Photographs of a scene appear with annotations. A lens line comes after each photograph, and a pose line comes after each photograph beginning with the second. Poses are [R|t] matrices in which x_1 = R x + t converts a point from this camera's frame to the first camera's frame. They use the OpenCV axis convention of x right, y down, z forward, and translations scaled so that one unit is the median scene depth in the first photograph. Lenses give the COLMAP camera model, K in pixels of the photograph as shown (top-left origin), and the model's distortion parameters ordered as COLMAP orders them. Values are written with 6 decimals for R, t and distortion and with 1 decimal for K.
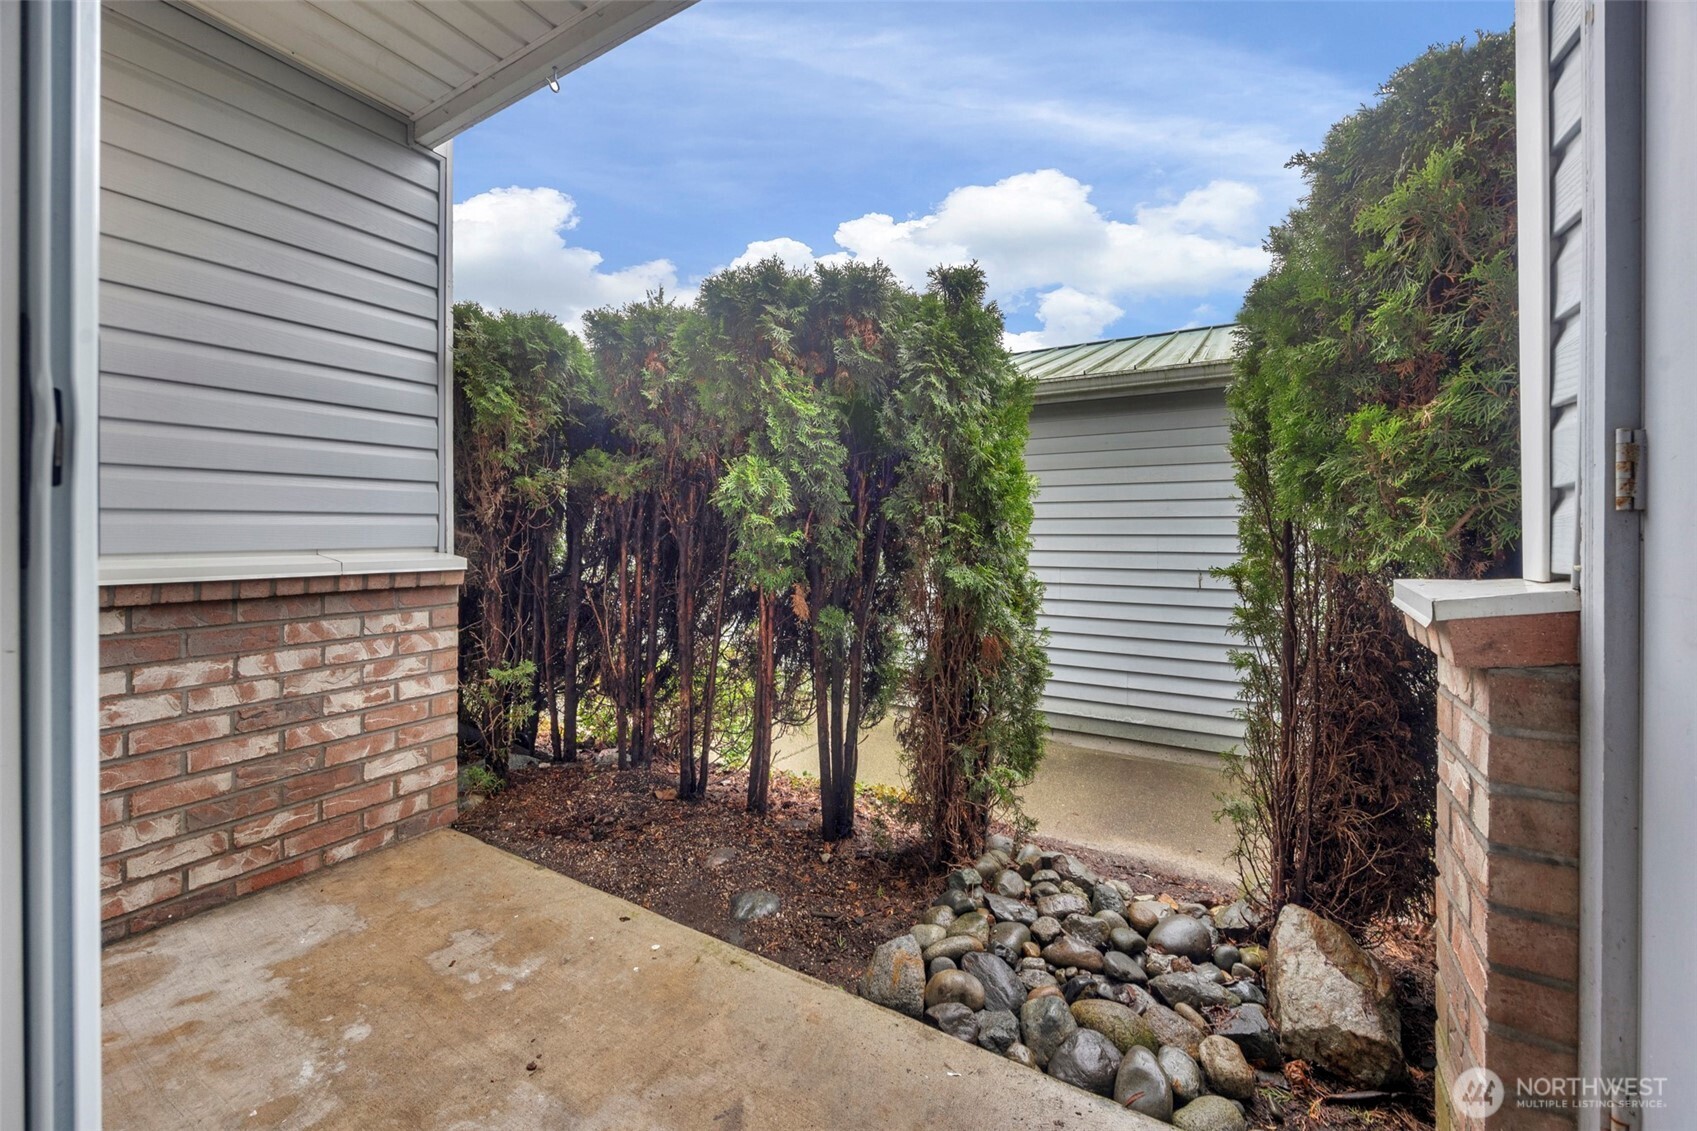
lens RADIAL K [[652.4, 0, 853.4], [0, 652.4, 536.7], [0, 0, 1]] dist [-0.028436, -0.000091]
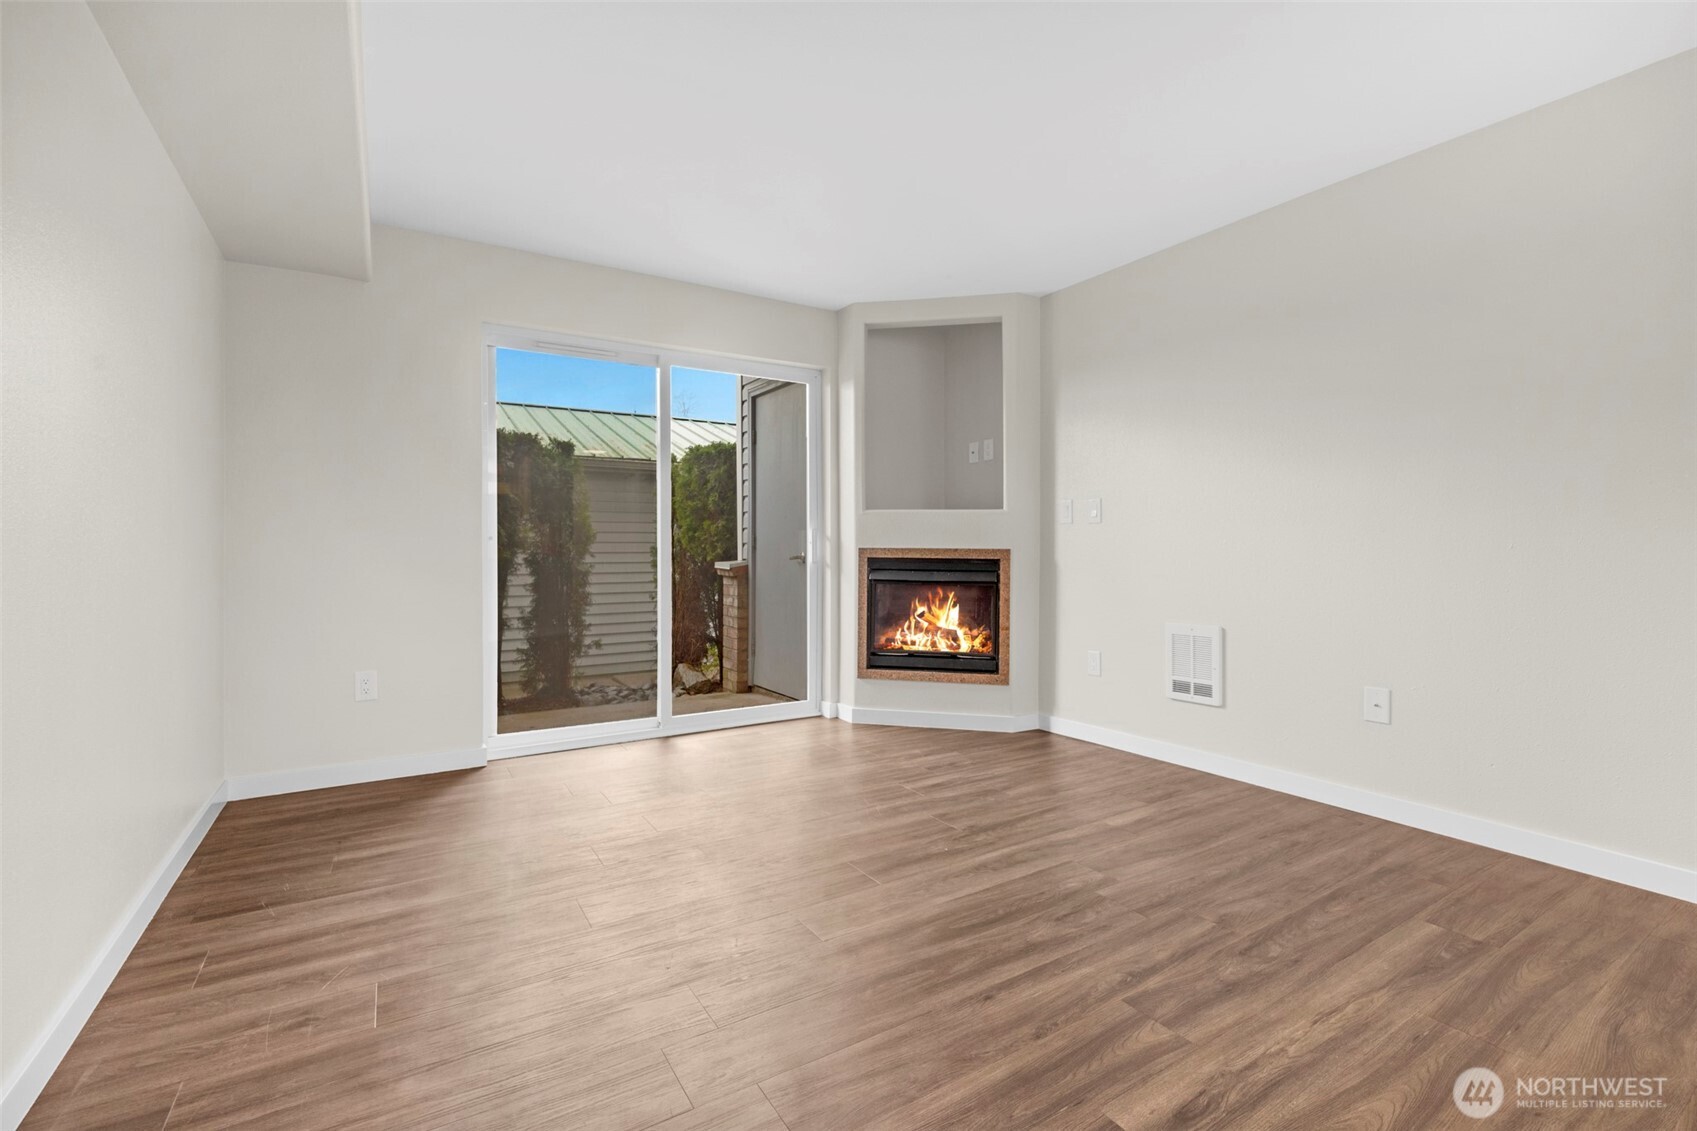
lens RADIAL K [[775.1, 0, 851.8], [0, 775.1, 537.1], [0, 0, 1]] dist [-0.031397, -0.000038]
pose [[0.476989, -0.002992, 0.878904, -3.298053], [0.008155, 0.999966, -0.001022, -0.087284], [-0.878871, 0.007655, 0.476997, -2.308559]]
